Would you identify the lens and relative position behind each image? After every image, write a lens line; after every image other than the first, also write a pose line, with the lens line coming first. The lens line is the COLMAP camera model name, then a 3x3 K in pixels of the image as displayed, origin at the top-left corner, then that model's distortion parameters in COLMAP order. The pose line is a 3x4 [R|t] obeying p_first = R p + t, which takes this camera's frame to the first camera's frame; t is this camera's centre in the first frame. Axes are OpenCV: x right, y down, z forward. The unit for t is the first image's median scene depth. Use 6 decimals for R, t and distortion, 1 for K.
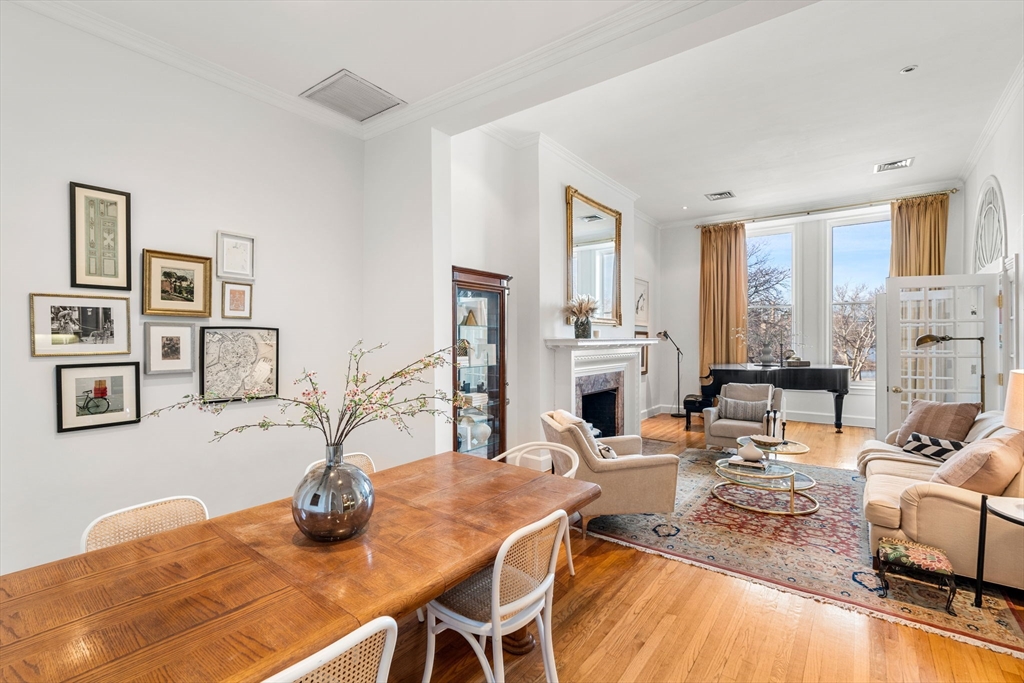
lens RADIAL K [[471.2, 0, 506.3], [0, 471.2, 340.3], [0, 0, 1]] dist [0.000359, 0.000065]
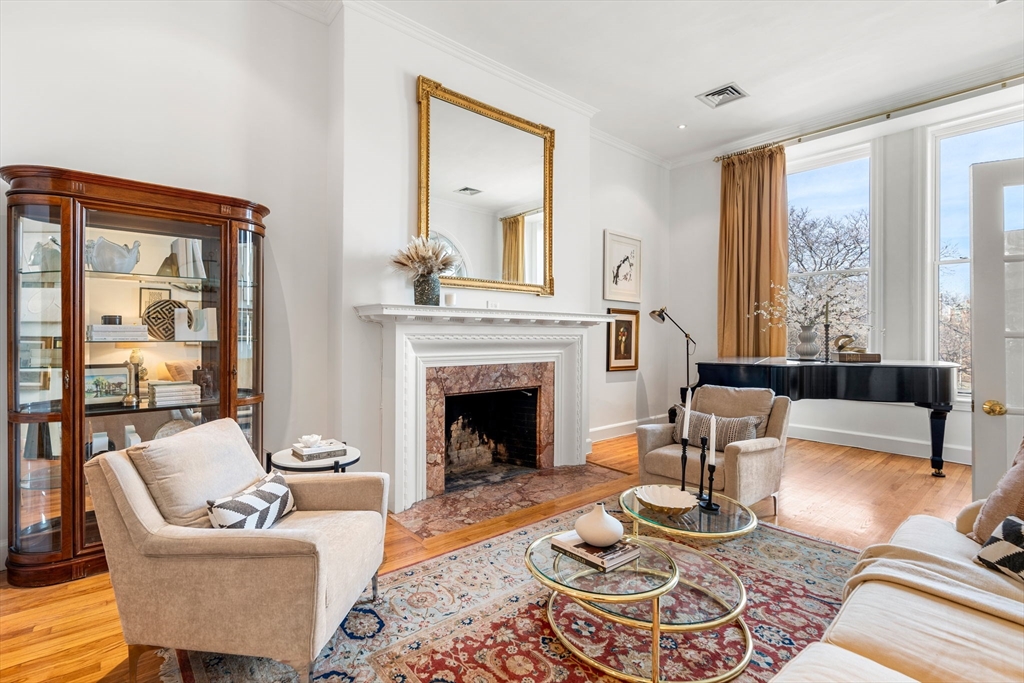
lens RADIAL K [[471.2, 0, 517.7], [0, 471.2, 333.1], [0, 0, 1]] dist [0.000359, 0.000065]
pose [[0.974783, 0.007020, -0.223045, 0.346137], [-0.009336, 0.999913, -0.009330, 0.030112], [0.222960, 0.011177, 0.974764, 0.327047]]
